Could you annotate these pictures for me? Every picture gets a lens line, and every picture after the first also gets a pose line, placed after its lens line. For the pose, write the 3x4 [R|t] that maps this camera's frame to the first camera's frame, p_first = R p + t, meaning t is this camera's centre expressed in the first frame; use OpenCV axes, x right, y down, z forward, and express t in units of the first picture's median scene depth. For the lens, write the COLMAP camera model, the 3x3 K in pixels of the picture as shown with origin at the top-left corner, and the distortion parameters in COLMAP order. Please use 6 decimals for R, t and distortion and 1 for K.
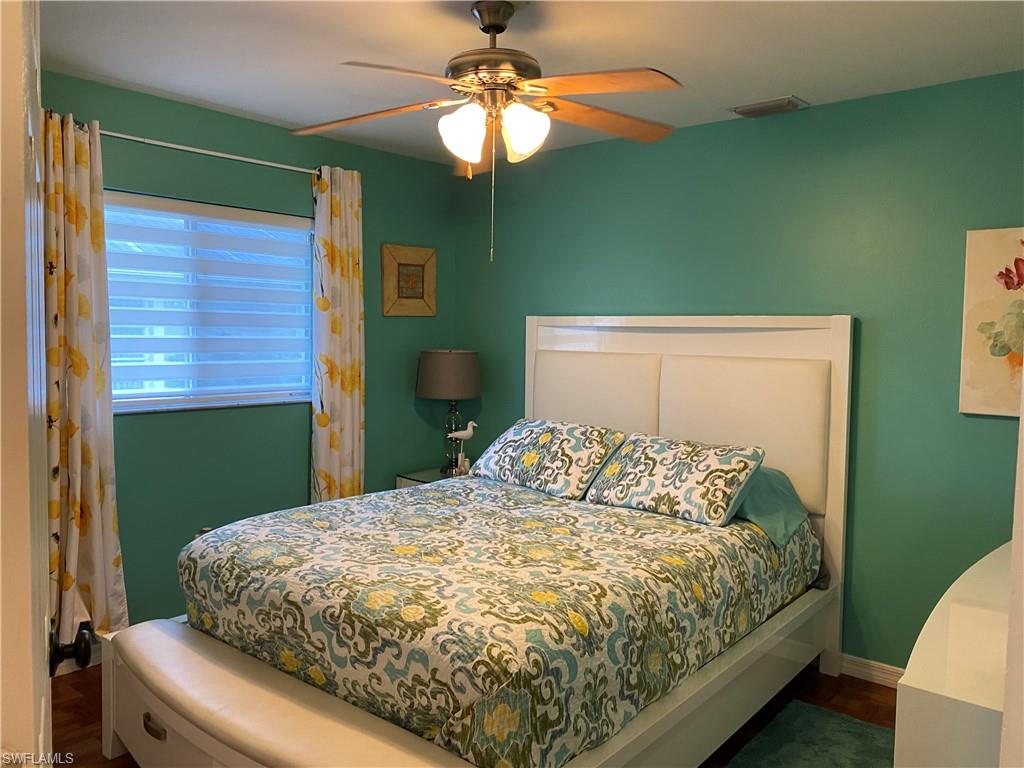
lens RADIAL K [[777.7, 0, 514.6], [0, 777.7, 374.9], [0, 0, 1]] dist [0.071133, -0.117866]
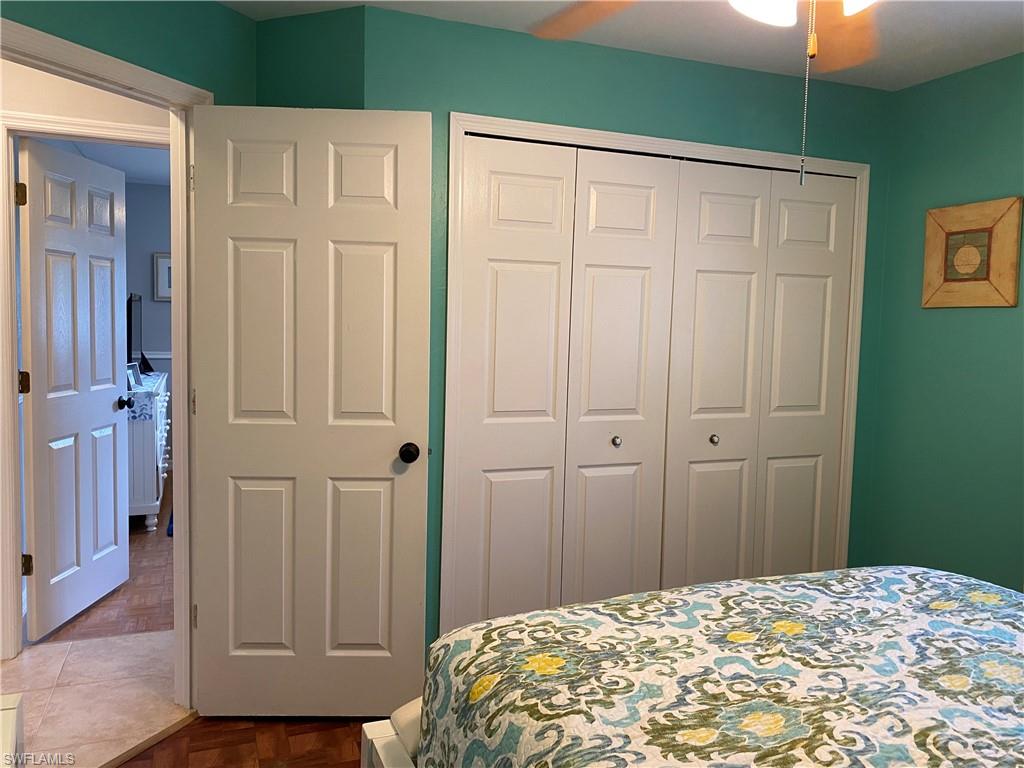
lens RADIAL K [[777.7, 0, 514.6], [0, 777.7, 374.9], [0, 0, 1]] dist [0.071133, -0.117866]
pose [[-0.462174, 0.039591, -0.885905, 0.664643], [-0.082841, 0.992707, 0.087582, -0.046259], [0.882912, 0.113867, -0.455523, 1.226909]]
